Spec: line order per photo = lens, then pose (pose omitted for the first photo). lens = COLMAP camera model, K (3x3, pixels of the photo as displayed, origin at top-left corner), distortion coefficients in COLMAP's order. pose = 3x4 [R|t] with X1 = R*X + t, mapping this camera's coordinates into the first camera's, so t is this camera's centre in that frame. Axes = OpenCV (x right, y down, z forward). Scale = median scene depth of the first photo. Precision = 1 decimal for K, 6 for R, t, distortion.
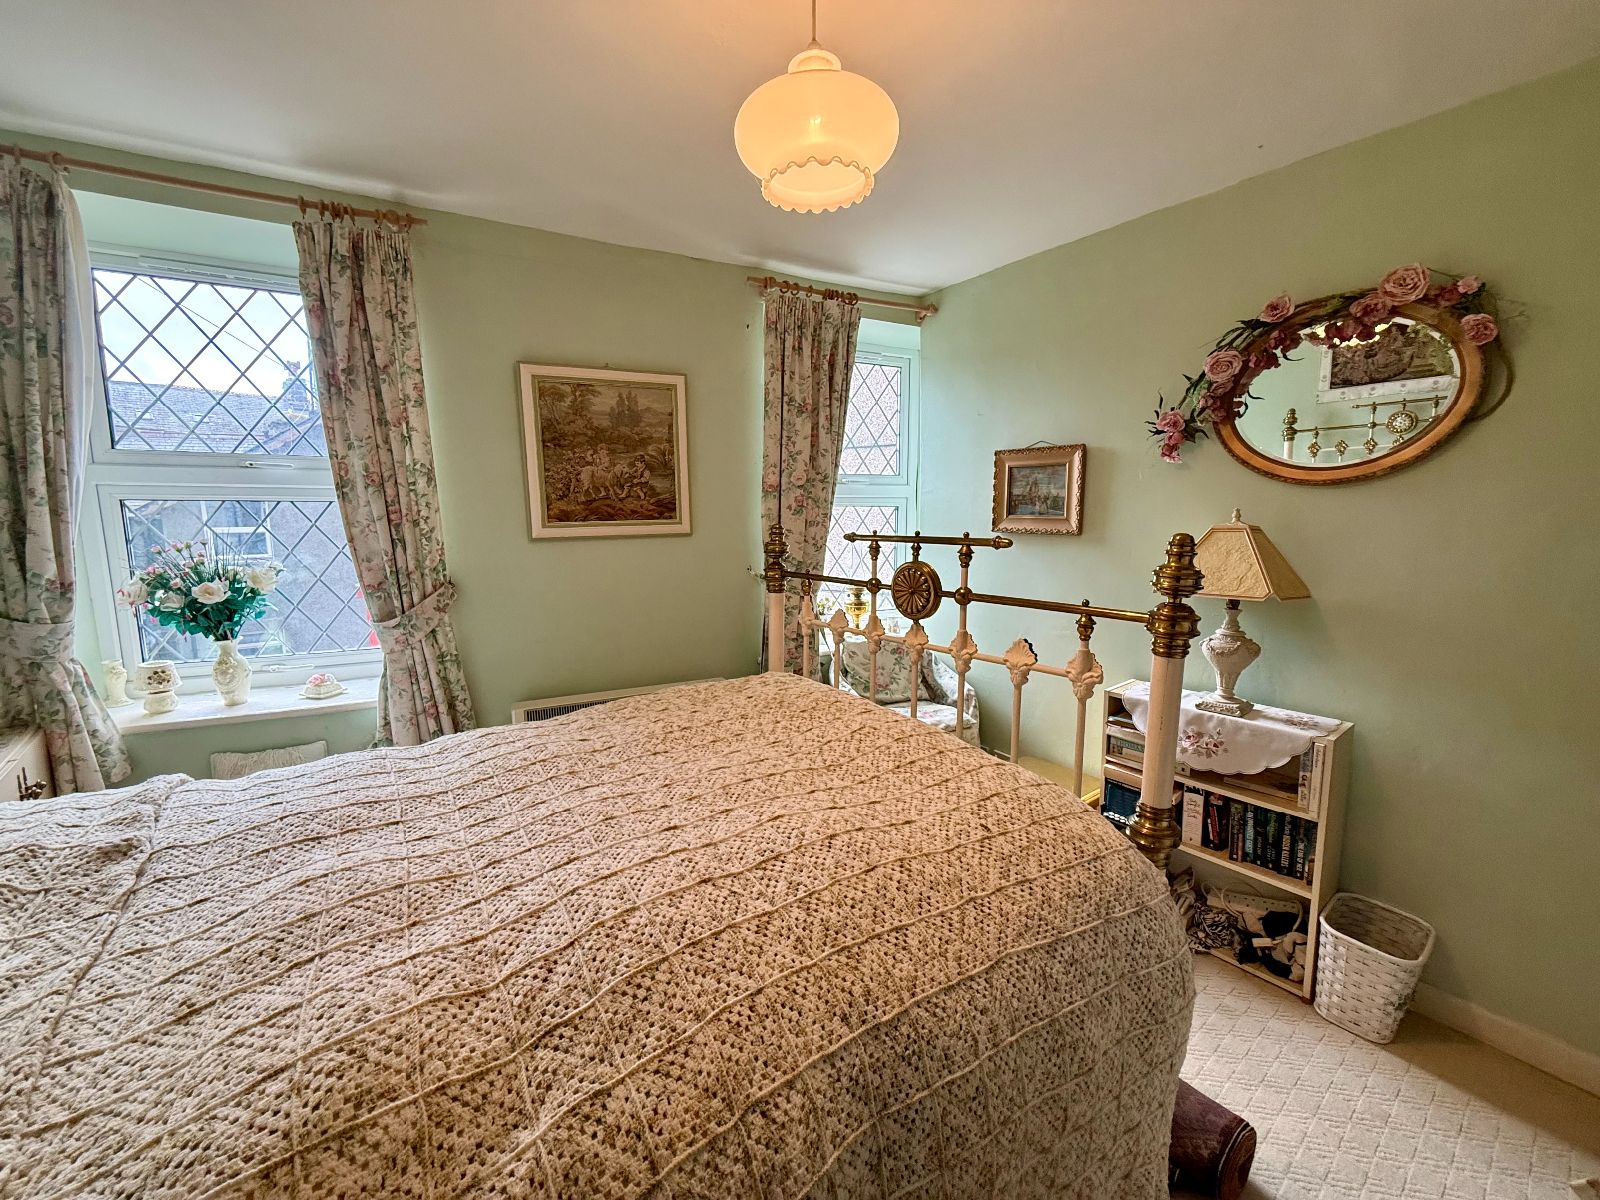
lens RADIAL K [[638.1, 0, 803.4], [0, 638.1, 597.8], [0, 0, 1]] dist [0.000570, -0.000140]
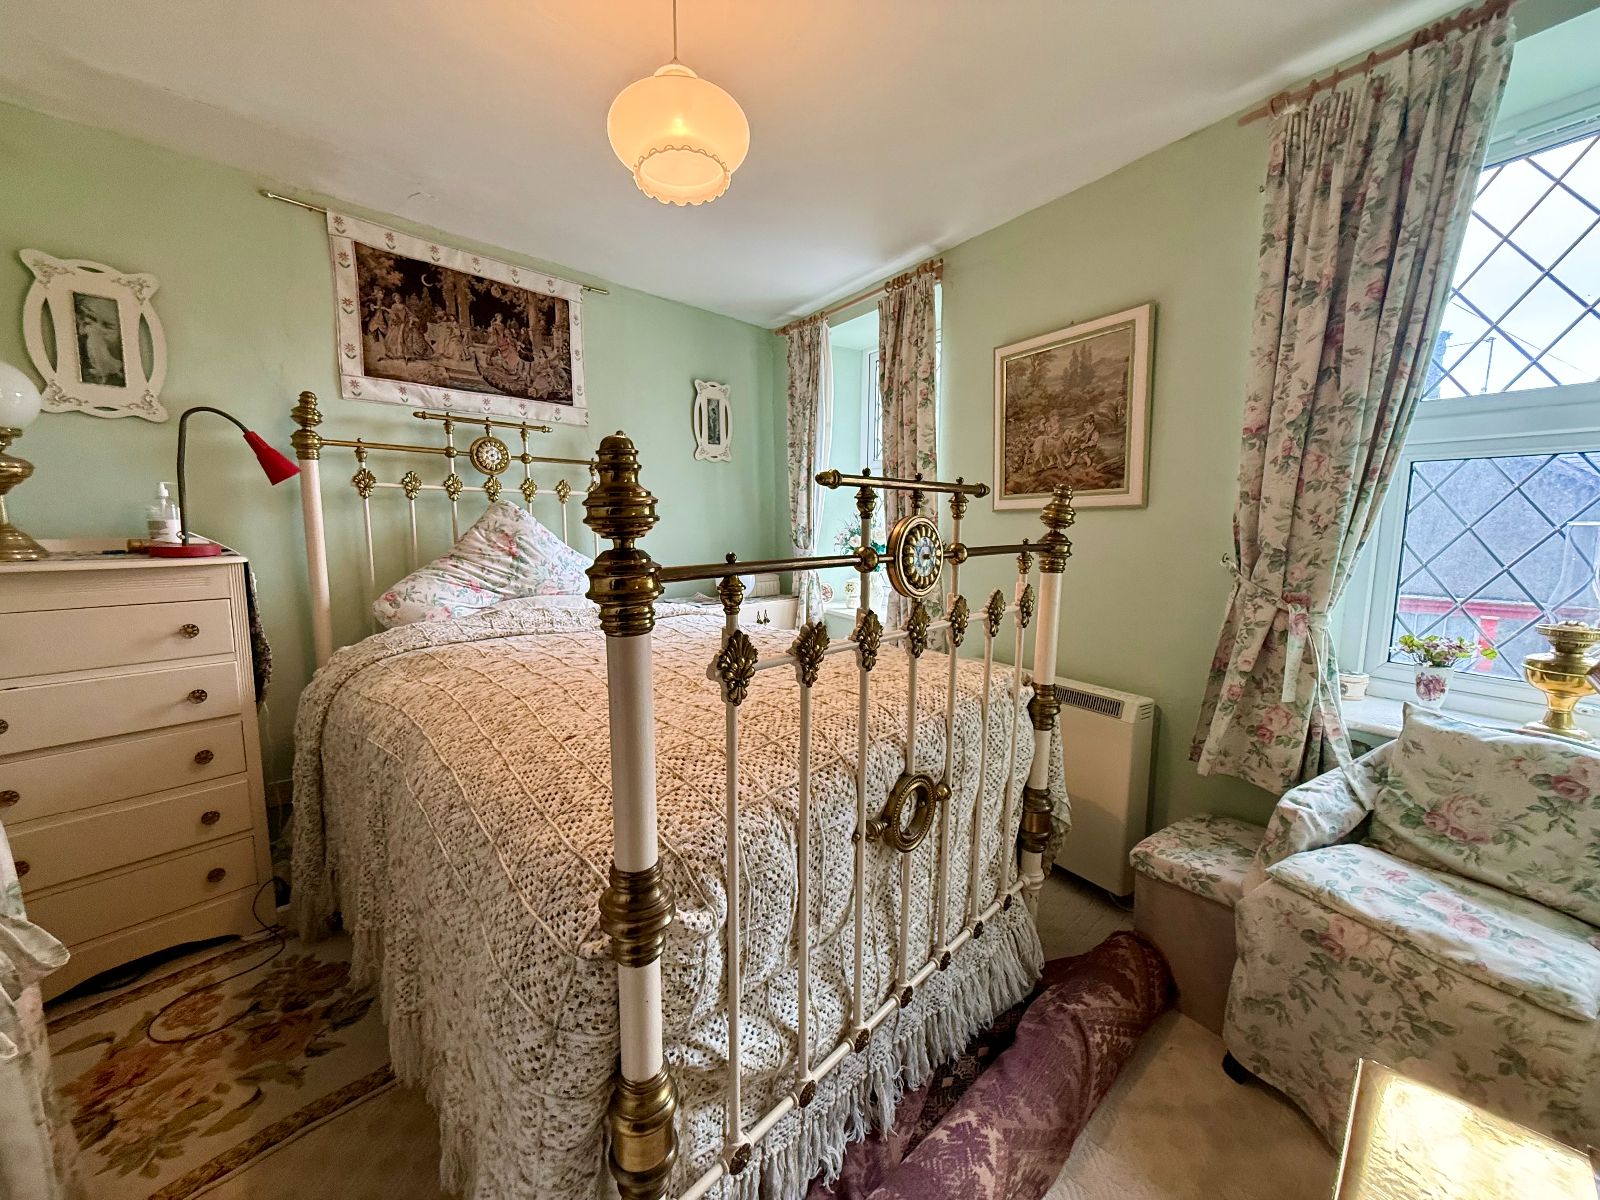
lens RADIAL K [[638.1, 0, 803.4], [0, 638.1, 597.8], [0, 0, 1]] dist [0.000570, -0.000140]
pose [[0.117230, 0.121785, -0.985609, 0.603278], [-0.138473, 0.984762, 0.105210, -0.015135], [0.983404, 0.124146, 0.132307, 0.539268]]
